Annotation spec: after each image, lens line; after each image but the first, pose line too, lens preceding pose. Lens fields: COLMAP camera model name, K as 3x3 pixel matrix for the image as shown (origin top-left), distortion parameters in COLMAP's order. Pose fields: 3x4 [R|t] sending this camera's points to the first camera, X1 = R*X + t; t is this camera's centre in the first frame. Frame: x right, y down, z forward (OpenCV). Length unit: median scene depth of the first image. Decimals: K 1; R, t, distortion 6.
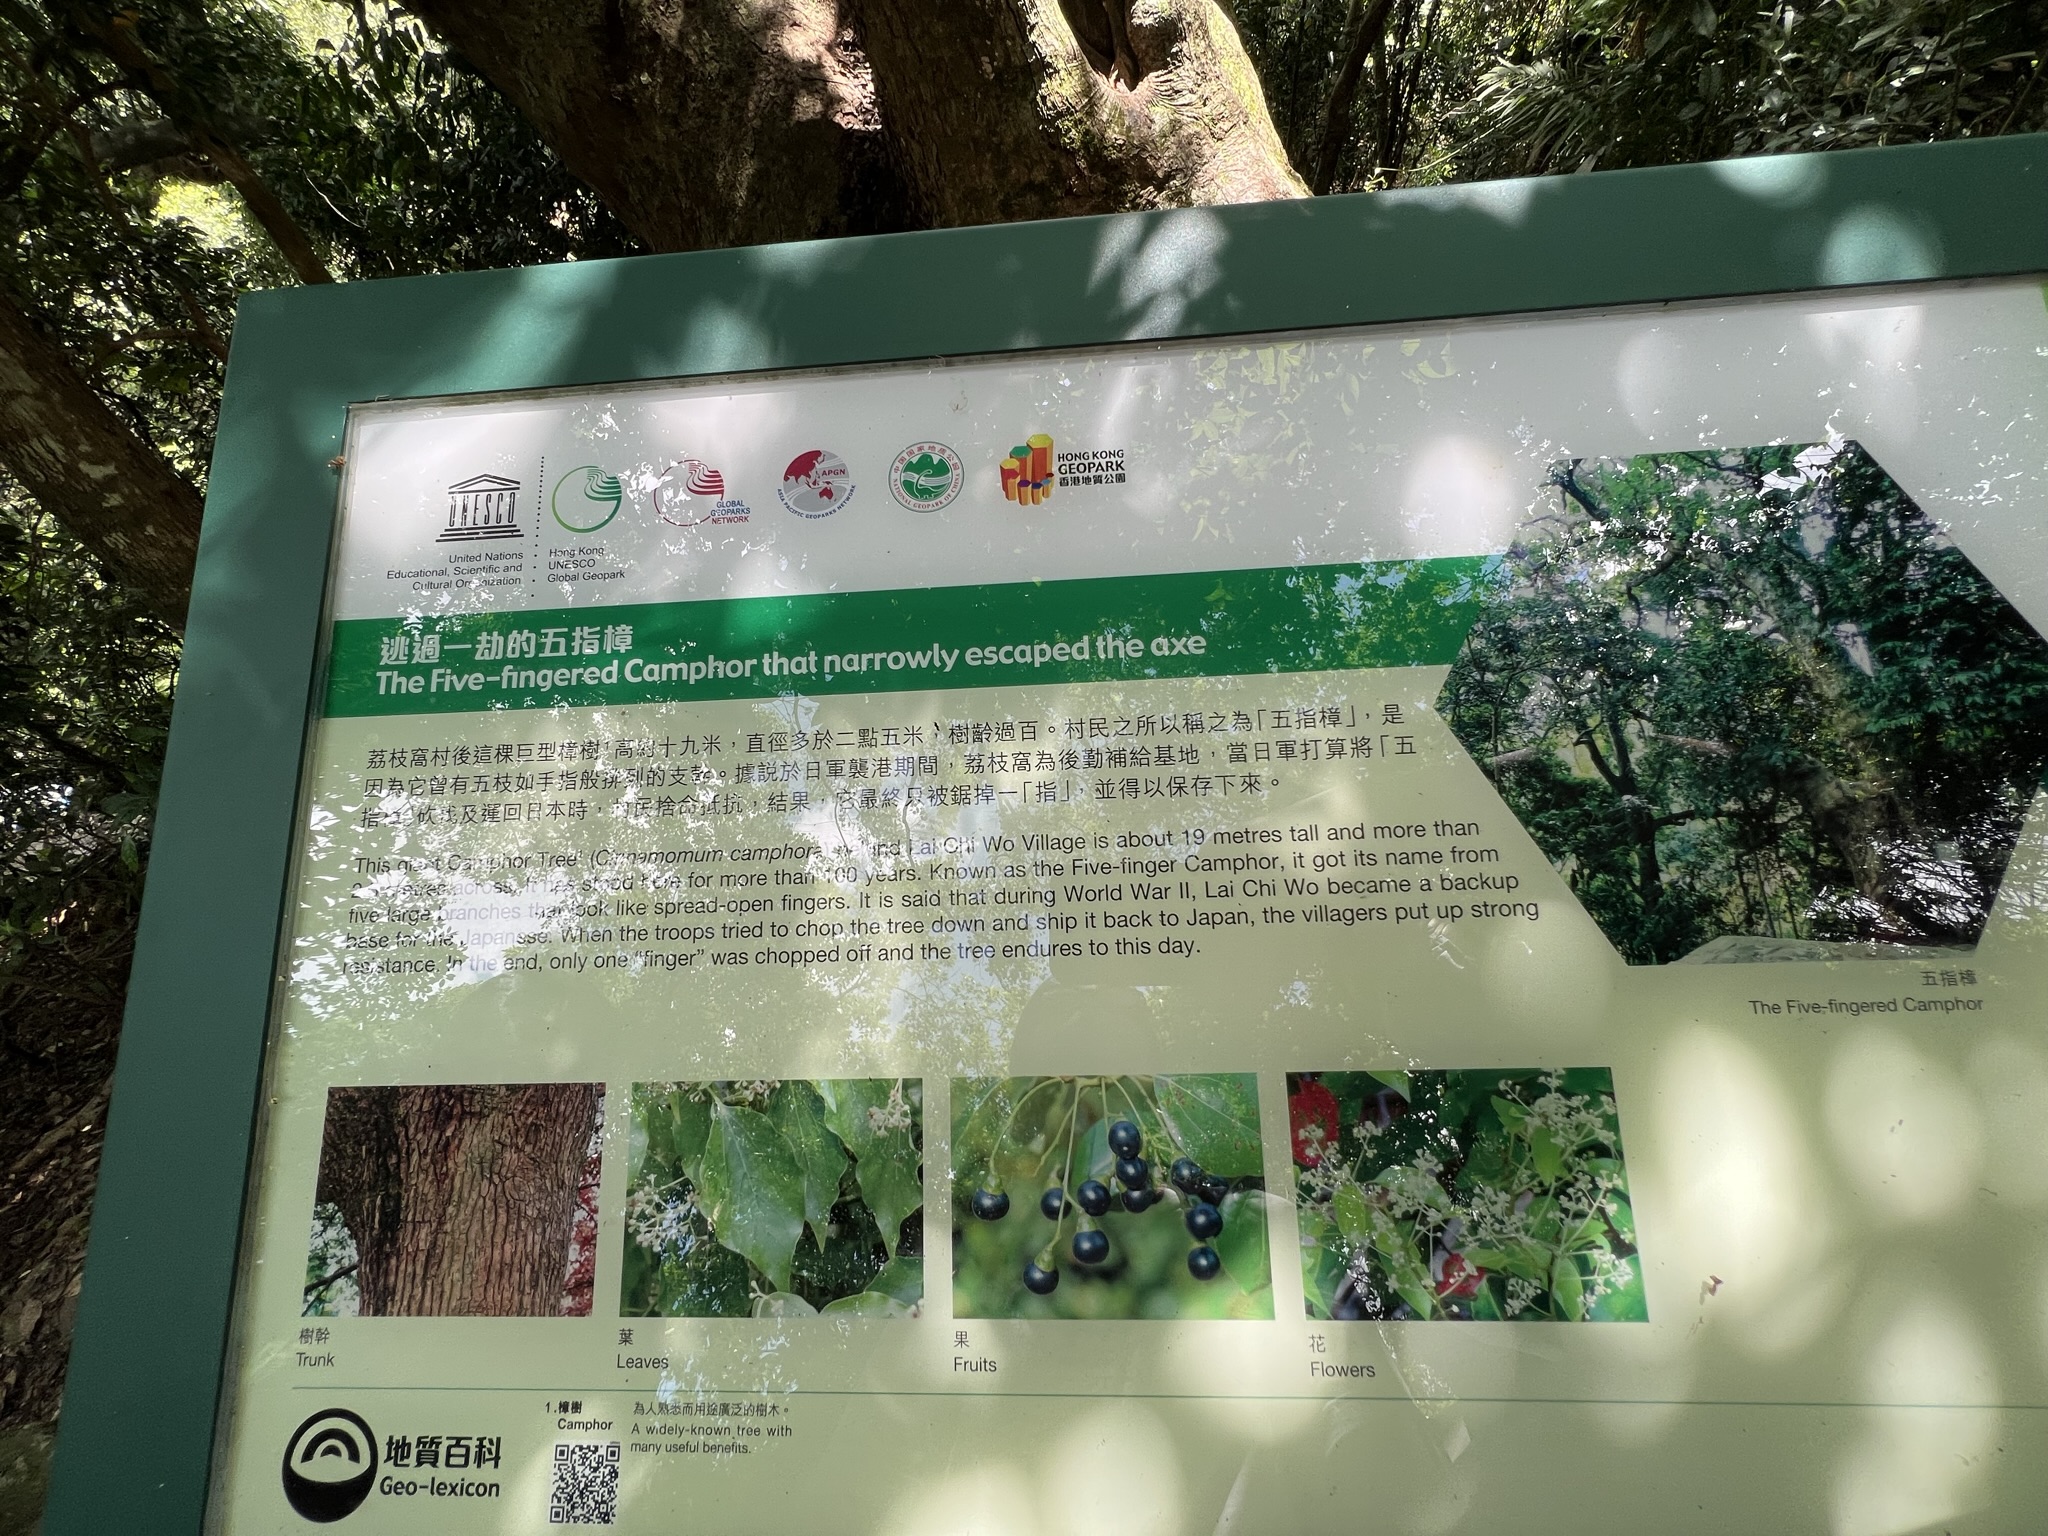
lens RADIAL K [[818.4, 0, 1029.4], [0, 818.4, 762.5], [0, 0, 1]] dist [-0.003159, -0.000124]
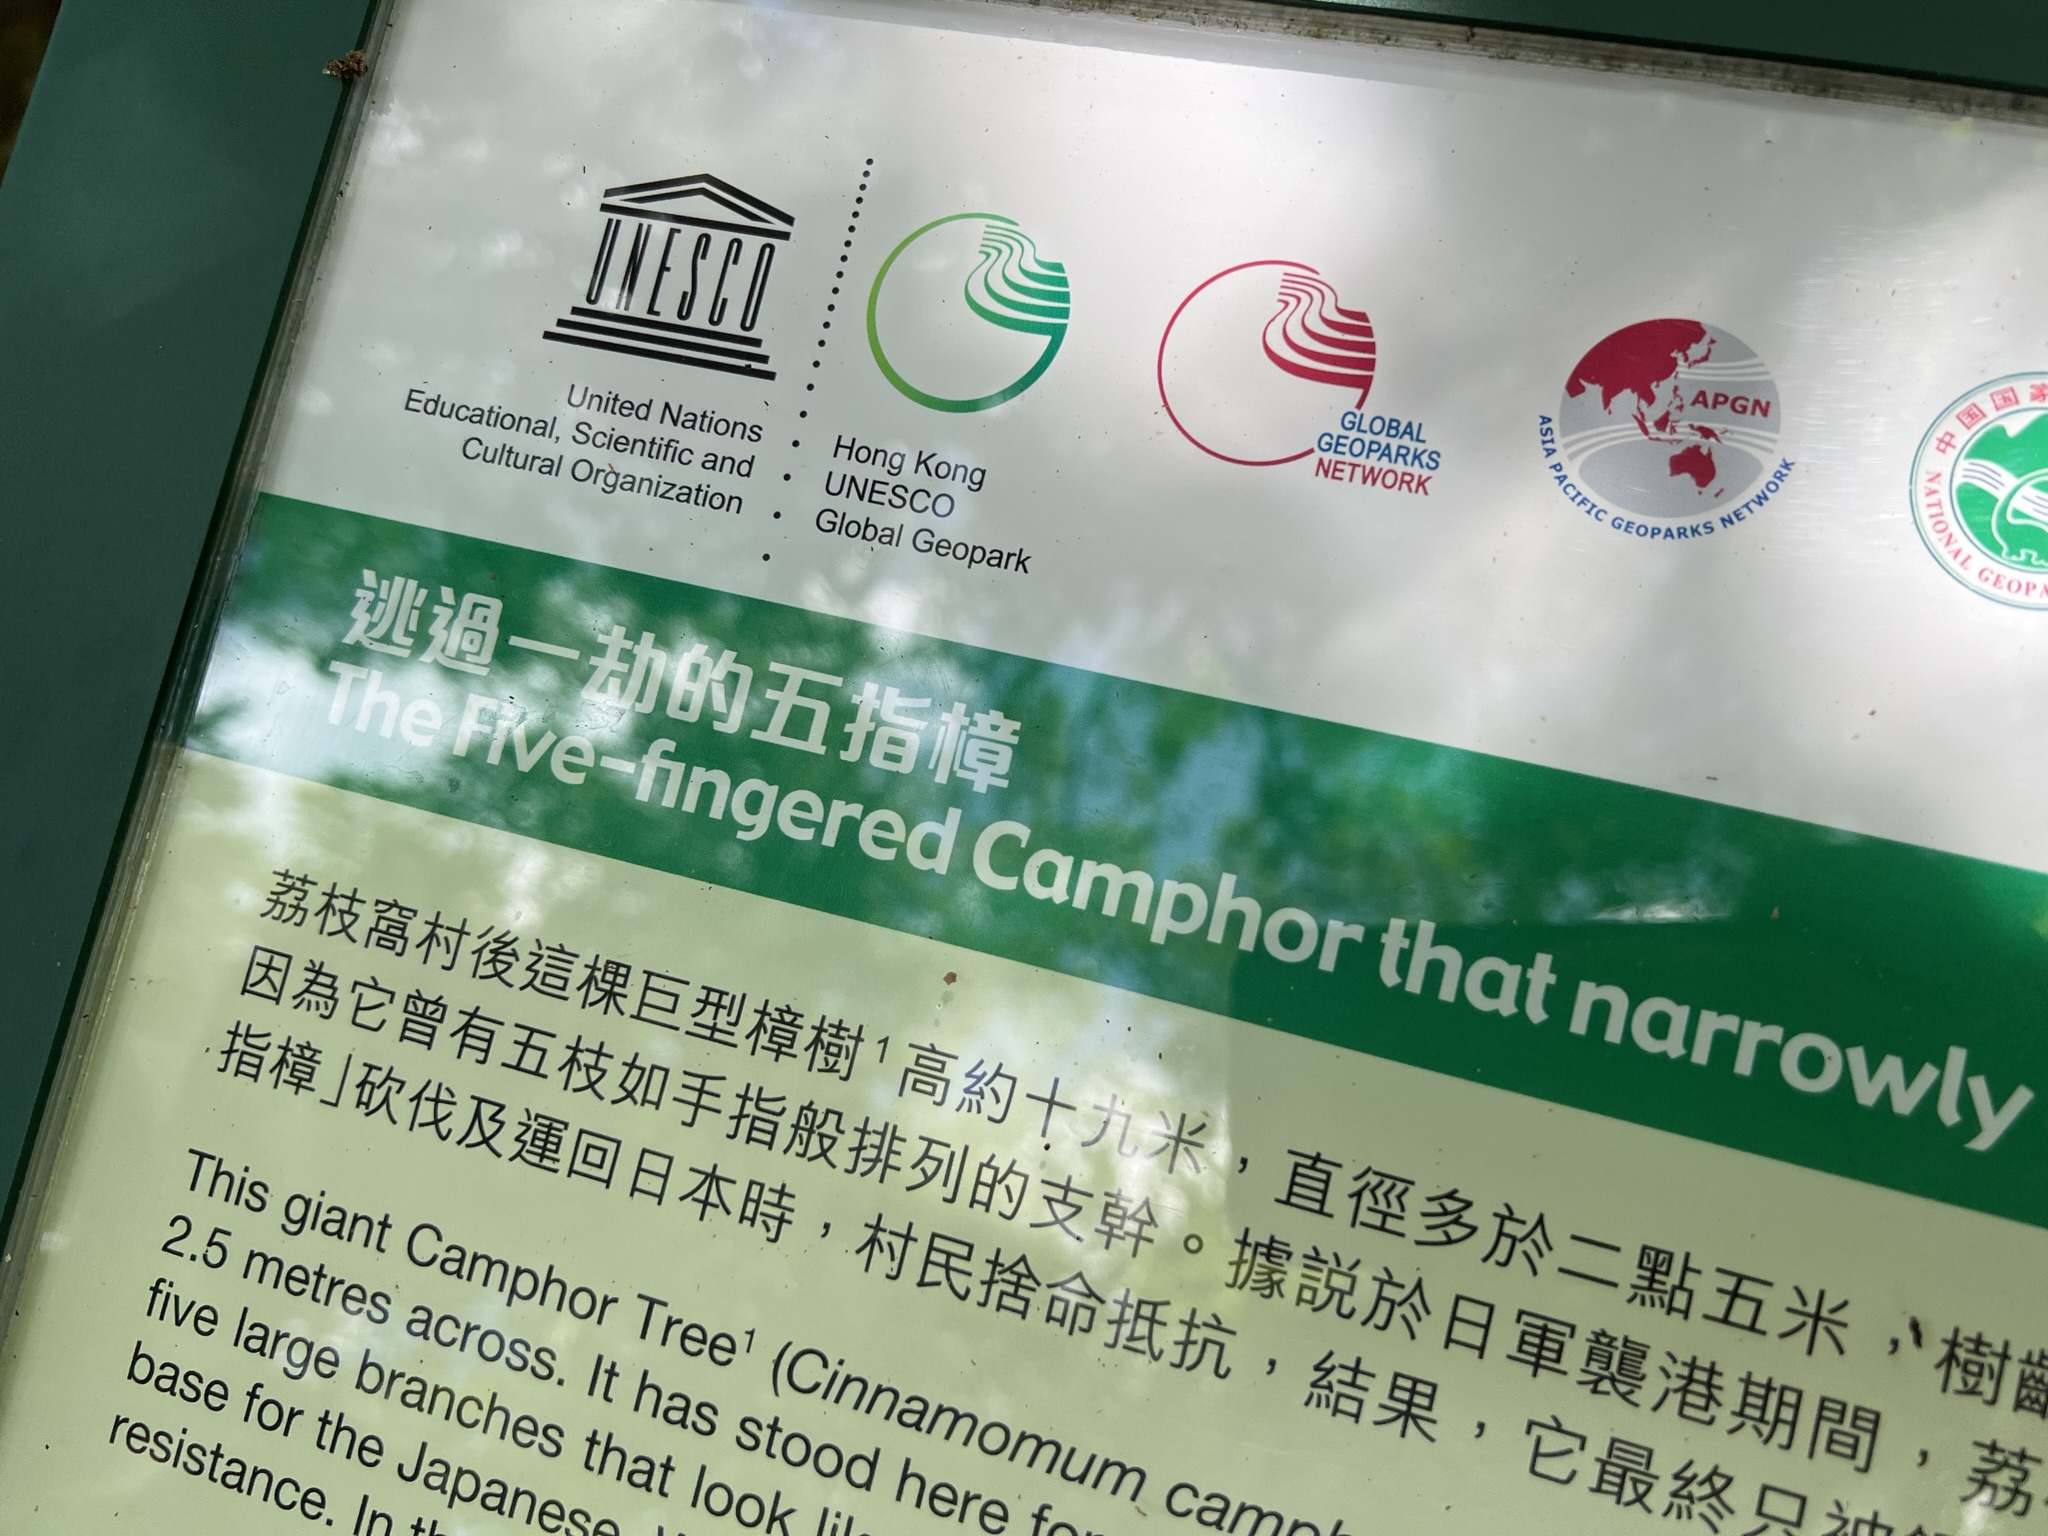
lens RADIAL K [[1559.1, 0, 1023.5], [0, 1559.1, 768.8], [0, 0, 1]] dist [0.010892, -0.009428]
pose [[0.954885, 0.258332, -0.146489, -0.379440], [-0.245995, 0.964388, 0.097174, -0.209810], [0.166376, -0.056754, 0.984428, 0.347164]]
